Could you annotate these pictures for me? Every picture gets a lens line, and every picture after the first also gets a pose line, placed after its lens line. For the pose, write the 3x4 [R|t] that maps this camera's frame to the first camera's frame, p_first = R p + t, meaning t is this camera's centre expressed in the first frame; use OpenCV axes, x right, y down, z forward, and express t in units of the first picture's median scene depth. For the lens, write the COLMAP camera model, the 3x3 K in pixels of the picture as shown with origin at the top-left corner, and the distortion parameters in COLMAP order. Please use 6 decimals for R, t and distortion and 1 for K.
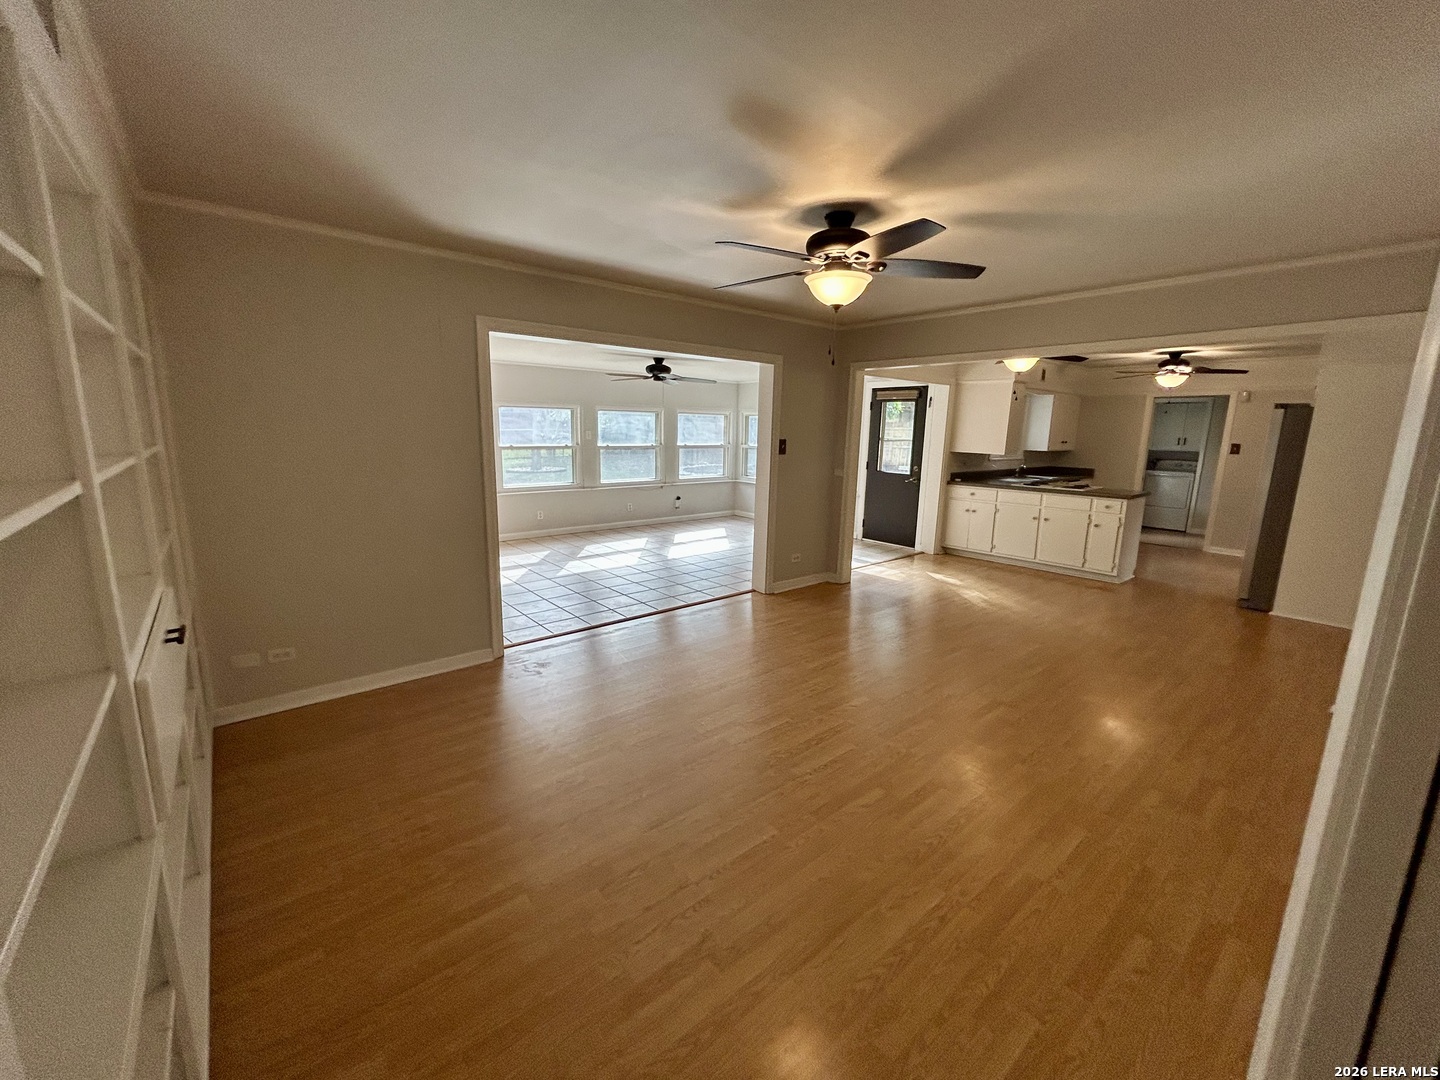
lens RADIAL K [[589.2, 0, 720.0], [0, 589.2, 540.0], [0, 0, 1]] dist [-0.000233, -0.000004]
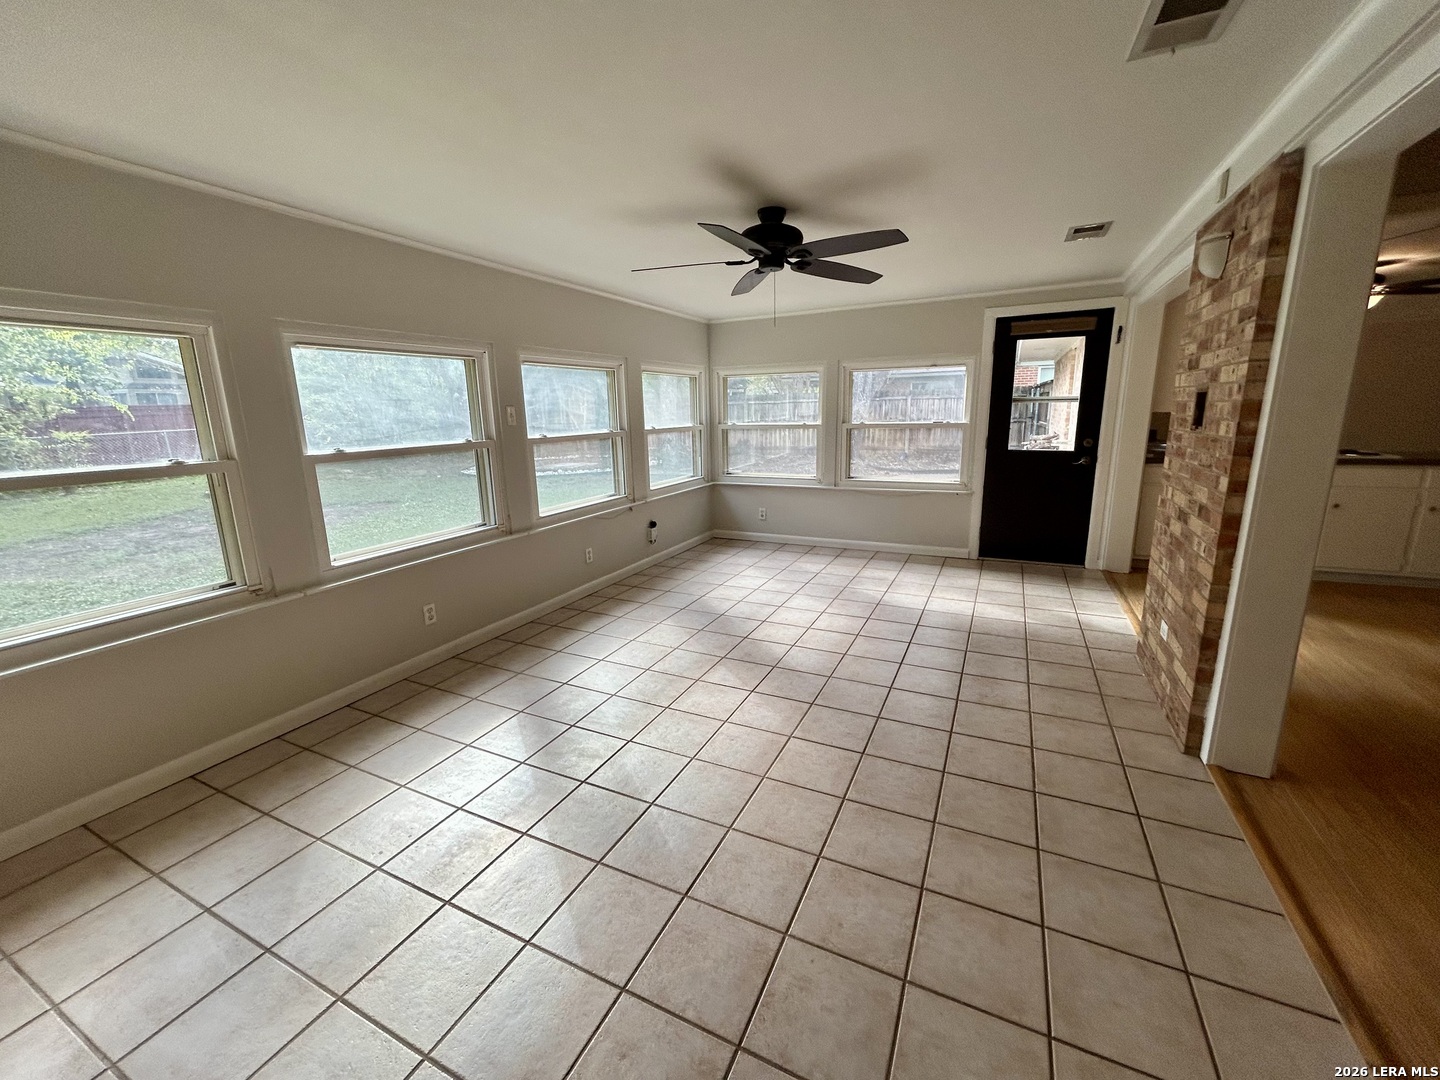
lens RADIAL K [[589.2, 0, 720.0], [0, 589.2, 540.0], [0, 0, 1]] dist [-0.000233, -0.000004]
pose [[0.912436, -0.127832, 0.388741, -0.270955], [0.118221, 0.991795, 0.048654, -0.088090], [-0.391771, 0.001564, 0.920061, 0.529462]]
